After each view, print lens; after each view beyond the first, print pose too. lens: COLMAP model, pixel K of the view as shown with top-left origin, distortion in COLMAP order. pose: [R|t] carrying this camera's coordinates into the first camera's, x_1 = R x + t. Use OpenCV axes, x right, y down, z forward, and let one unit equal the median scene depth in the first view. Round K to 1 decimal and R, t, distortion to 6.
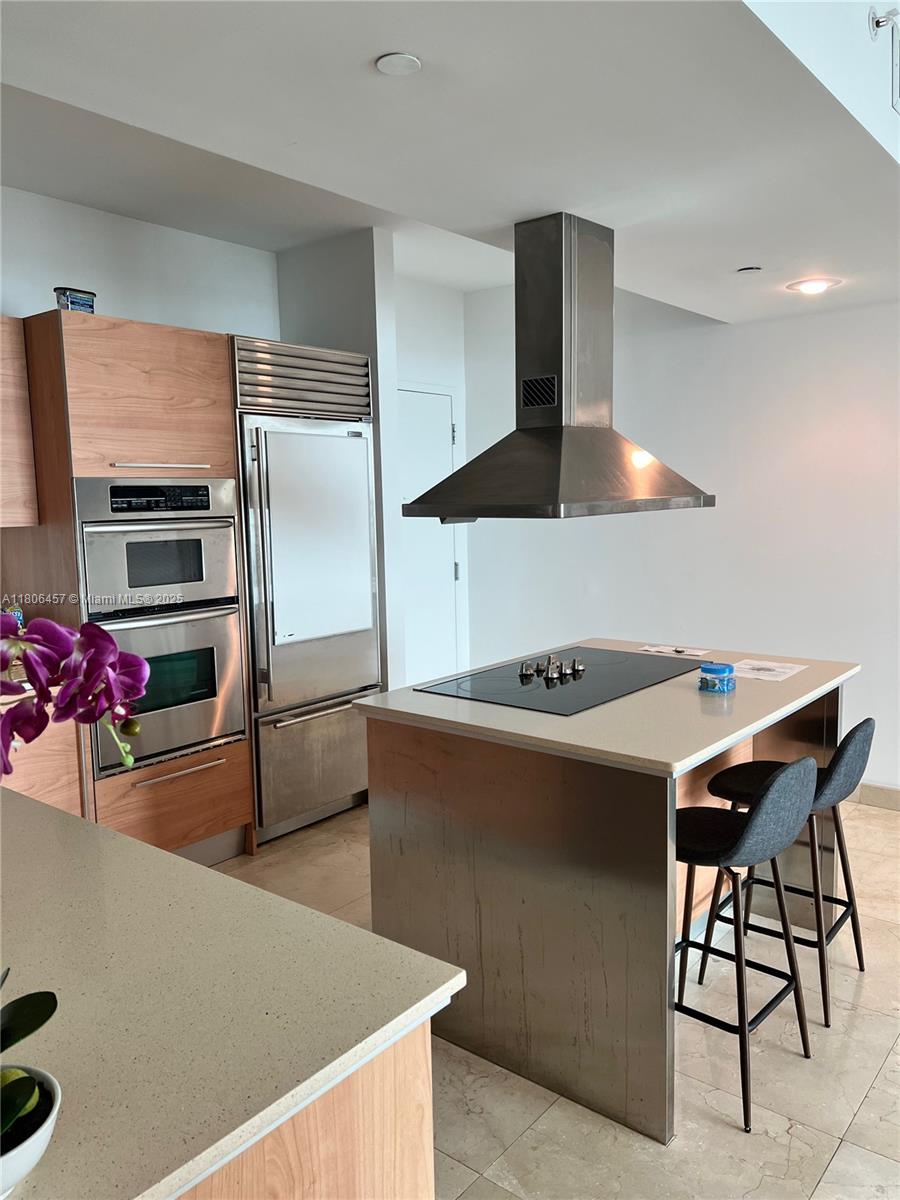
lens RADIAL K [[907.1, 0, 454.0], [0, 907.1, 603.1], [0, 0, 1]] dist [0.046698, -0.054041]
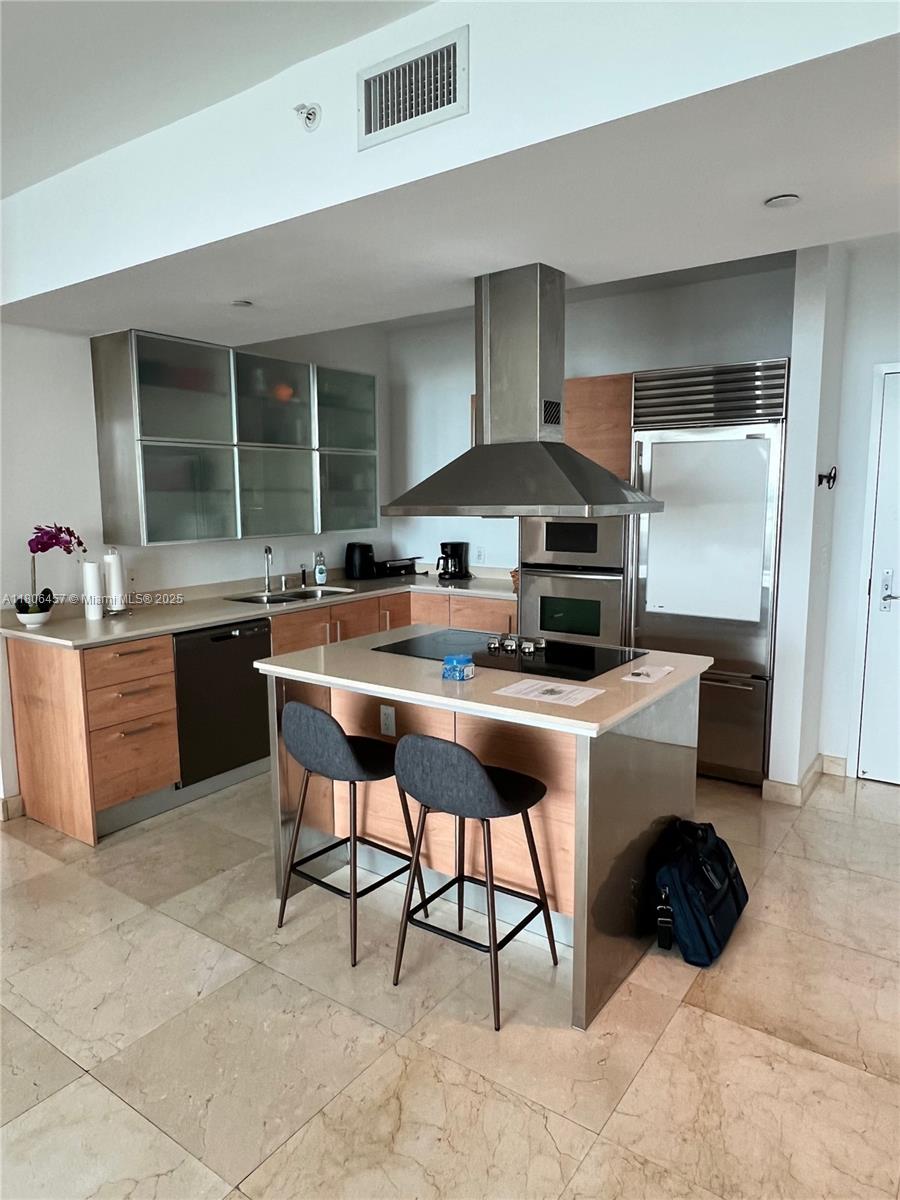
lens RADIAL K [[772.8, 0, 430.6], [0, 772.8, 601.6], [0, 0, 1]] dist [-0.004775, -0.003211]
pose [[0.054017, 0.165392, -0.984748, 0.900797], [-0.110309, 0.981140, 0.158735, -0.114632], [0.992428, 0.100052, 0.071243, 0.670352]]
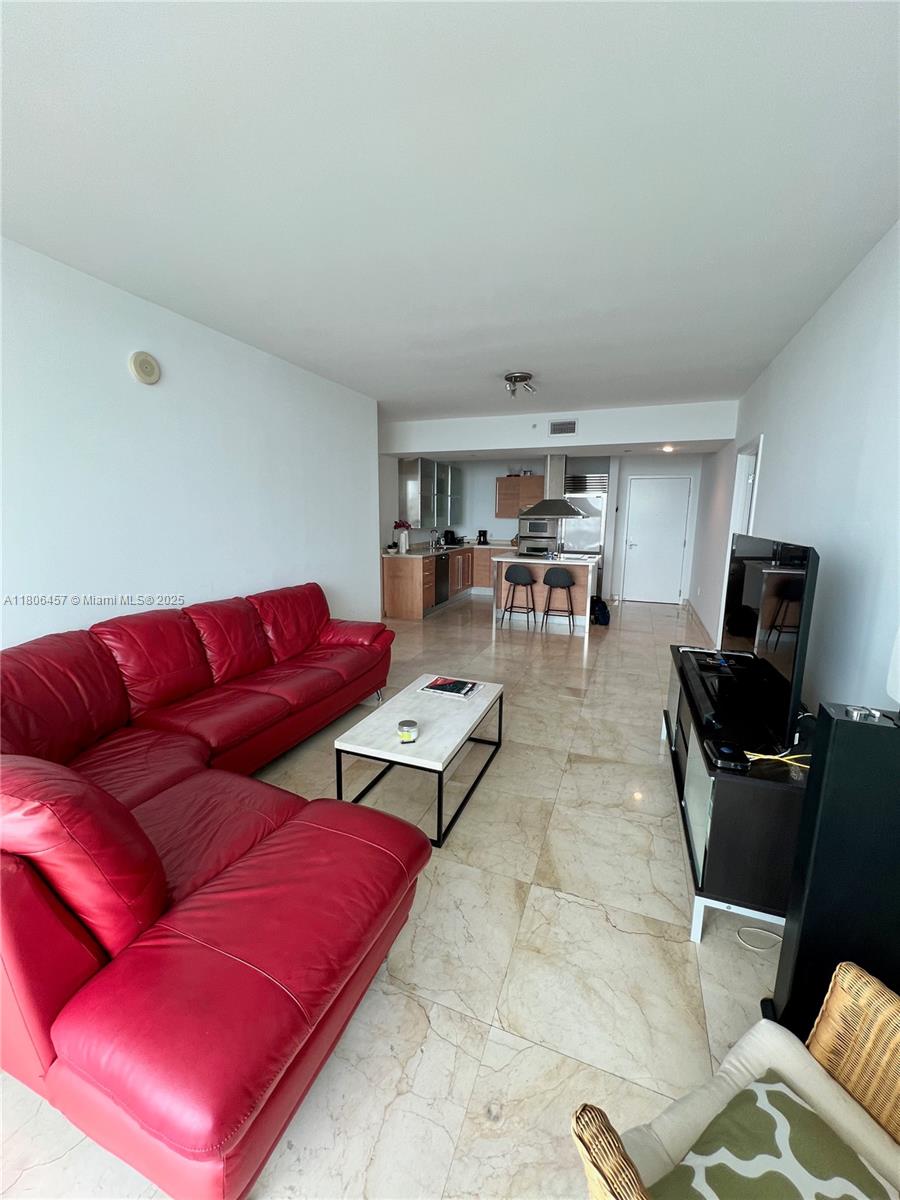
lens RADIAL K [[482.6, 0, 444.3], [0, 482.6, 597.6], [0, 0, 1]] dist [-0.001961, -0.000029]
pose [[0.303244, 0.194864, -0.932776, 1.801665], [-0.126504, 0.978436, 0.163277, -0.035208], [0.944479, 0.068487, 0.321356, -0.189050]]
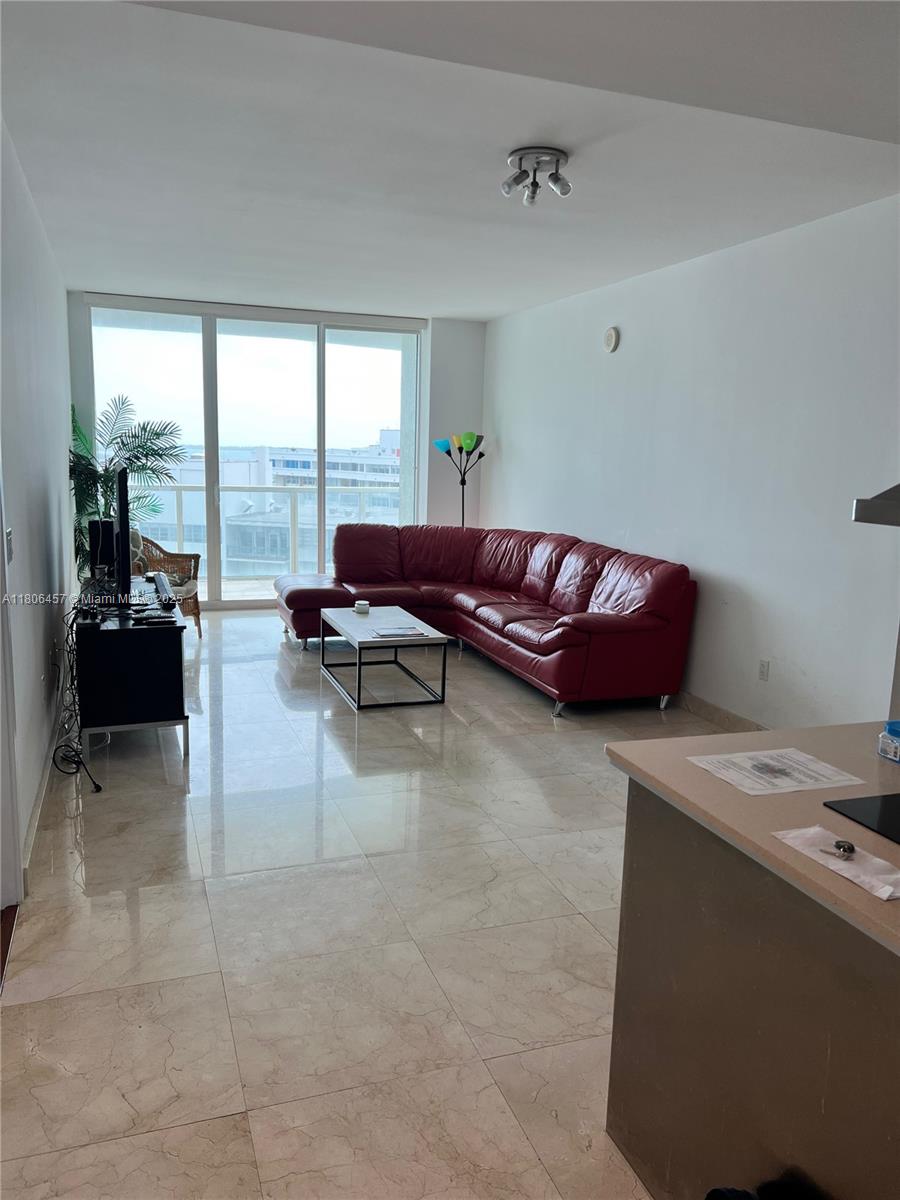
lens RADIAL K [[907.1, 0, 454.0], [0, 907.1, 603.1], [0, 0, 1]] dist [0.046698, -0.054041]
pose [[-0.858479, -0.089976, 0.504894, 0.173126], [0.051579, 0.964350, 0.259555, -0.183122], [-0.510249, 0.248865, -0.823233, 1.325007]]
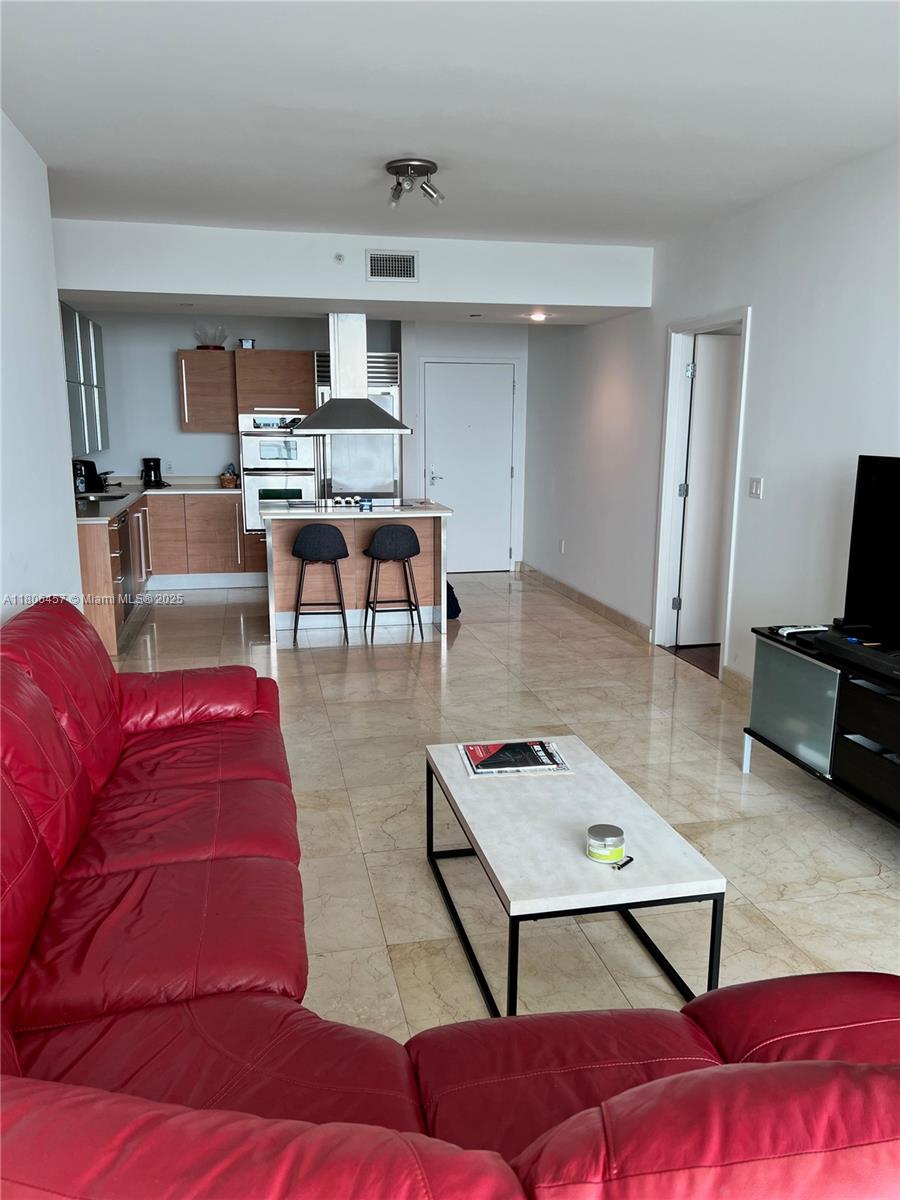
lens RADIAL K [[907.1, 0, 454.0], [0, 907.1, 603.1], [0, 0, 1]] dist [0.046698, -0.054041]
pose [[0.785645, 0.151069, -0.599951, 1.486038], [-0.097223, 0.987828, 0.121423, 0.015783], [0.610991, -0.037067, 0.790769, -0.598851]]
